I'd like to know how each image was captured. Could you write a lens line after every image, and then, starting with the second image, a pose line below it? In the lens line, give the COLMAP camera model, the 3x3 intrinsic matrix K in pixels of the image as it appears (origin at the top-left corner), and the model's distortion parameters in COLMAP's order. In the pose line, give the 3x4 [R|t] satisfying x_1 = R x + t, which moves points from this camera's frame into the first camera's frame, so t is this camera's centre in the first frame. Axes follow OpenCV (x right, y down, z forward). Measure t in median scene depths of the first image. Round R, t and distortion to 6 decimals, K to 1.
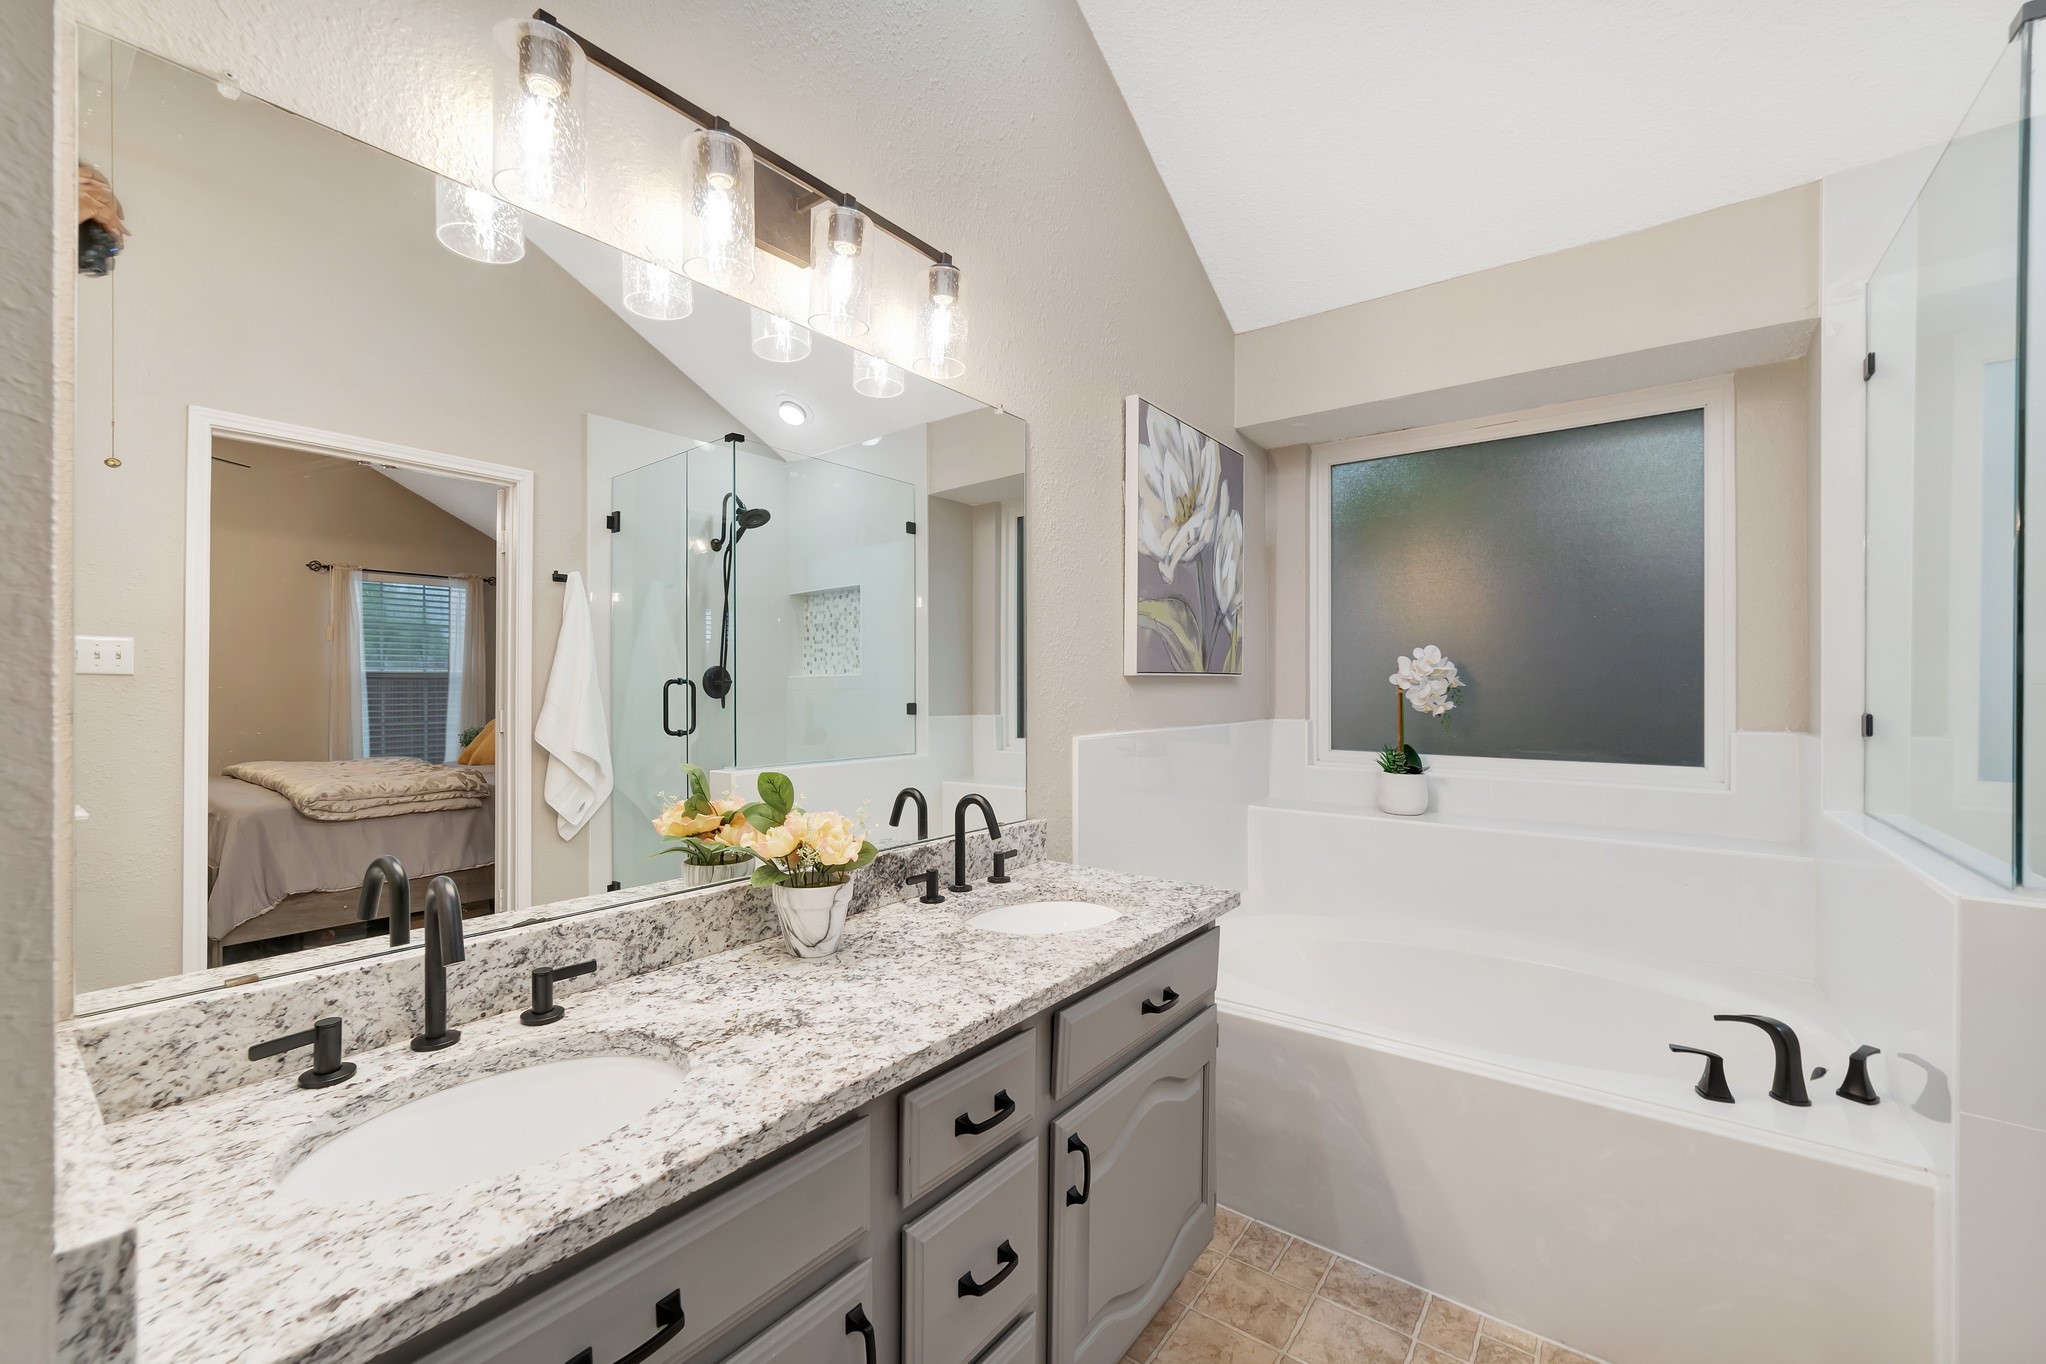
lens RADIAL K [[833.9, 0, 1005.9], [0, 833.9, 687.4], [0, 0, 1]] dist [-0.026392, 0.014162]
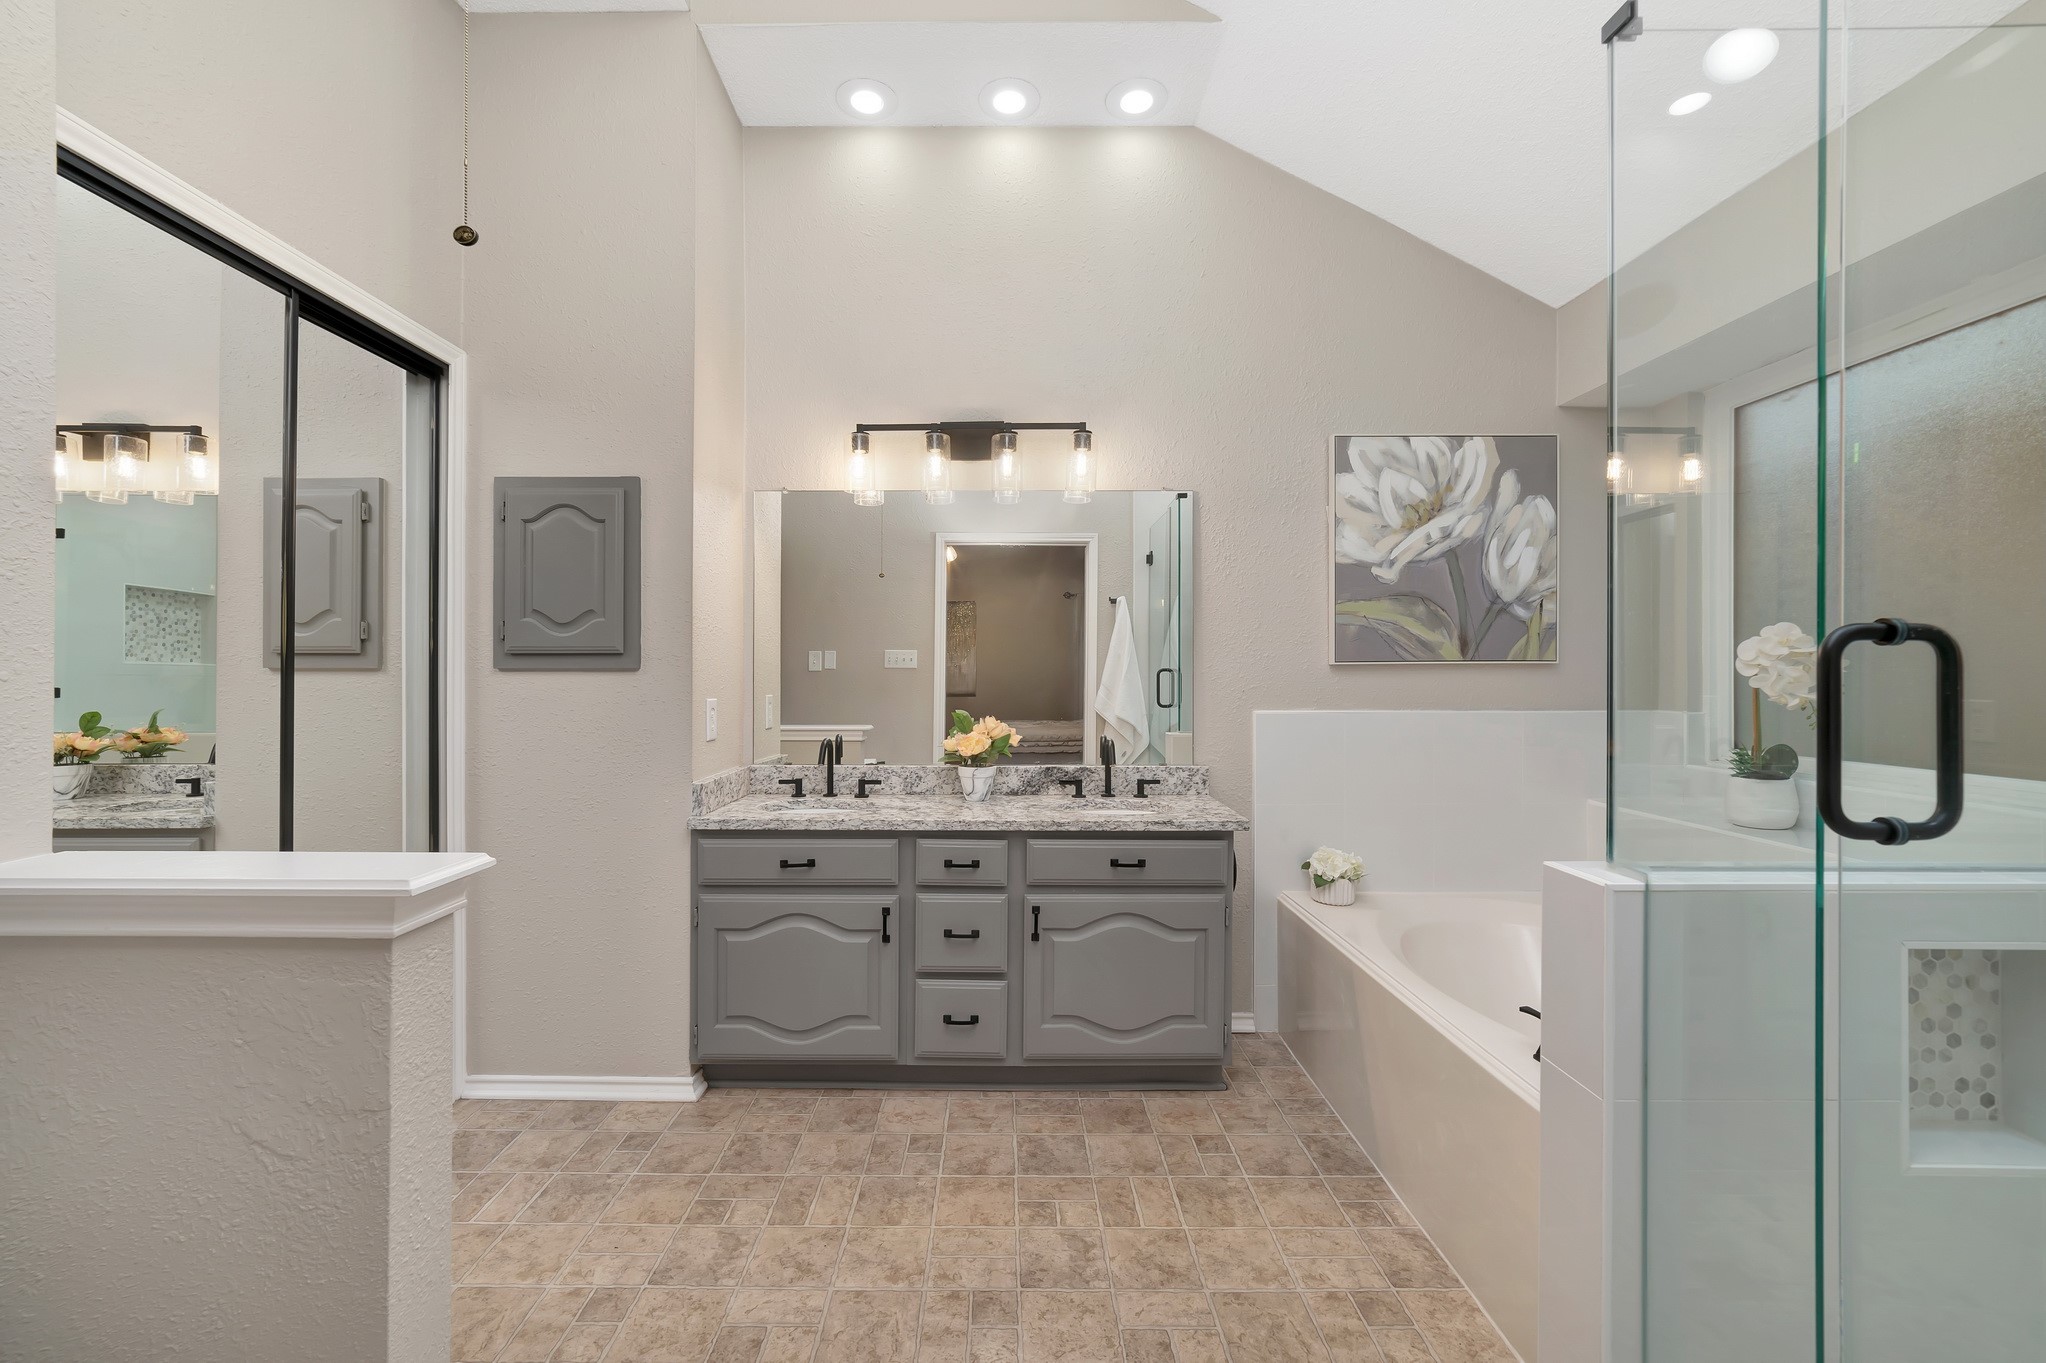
lens RADIAL K [[840.9, 0, 997.8], [0, 840.9, 675.2], [0, 0, 1]] dist [-0.022659, 0.012804]
pose [[0.606812, 0.000410, -0.794845, 0.927447], [-0.000132, 1.000000, 0.000416, 0.001041], [0.794845, -0.000147, 0.606812, -0.152769]]
